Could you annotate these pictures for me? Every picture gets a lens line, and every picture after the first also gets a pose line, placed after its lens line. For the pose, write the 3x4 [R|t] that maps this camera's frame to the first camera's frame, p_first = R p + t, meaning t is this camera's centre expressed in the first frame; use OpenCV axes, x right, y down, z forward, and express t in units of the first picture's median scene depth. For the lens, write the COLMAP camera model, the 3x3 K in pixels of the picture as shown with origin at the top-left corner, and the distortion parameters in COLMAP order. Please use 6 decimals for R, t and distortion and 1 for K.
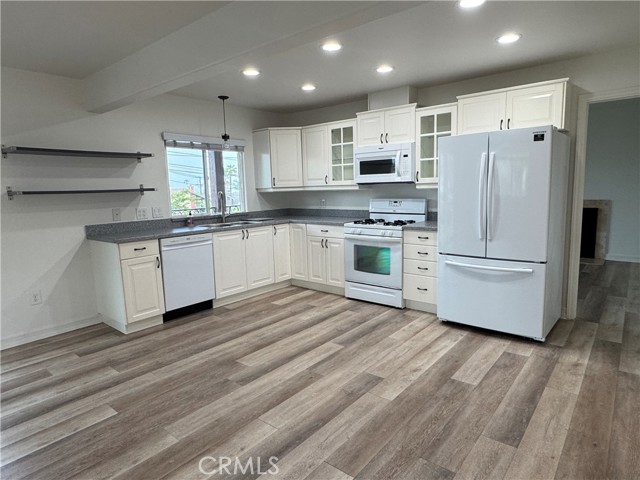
lens RADIAL K [[384.4, 0, 320.0], [0, 384.4, 240.0], [0, 0, 1]] dist [-0.008224, -0.000368]
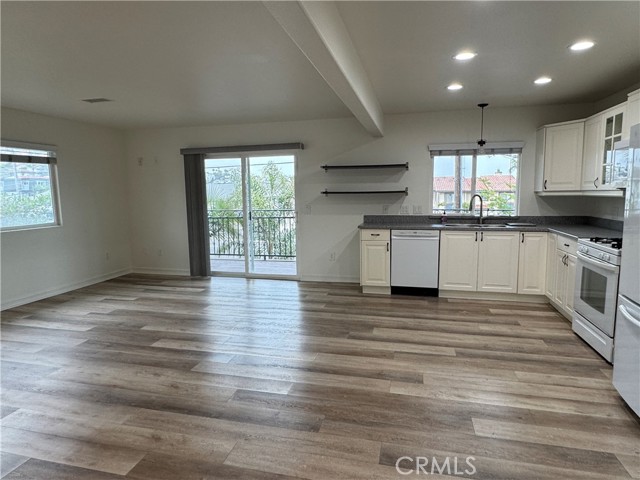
lens RADIAL K [[384.4, 0, 320.0], [0, 384.4, 240.0], [0, 0, 1]] dist [-0.008224, -0.000368]
pose [[0.433985, 0.132498, -0.891124, 0.609418], [-0.123635, 0.988527, 0.086769, -0.047877], [0.892396, 0.072518, 0.445387, 0.184092]]
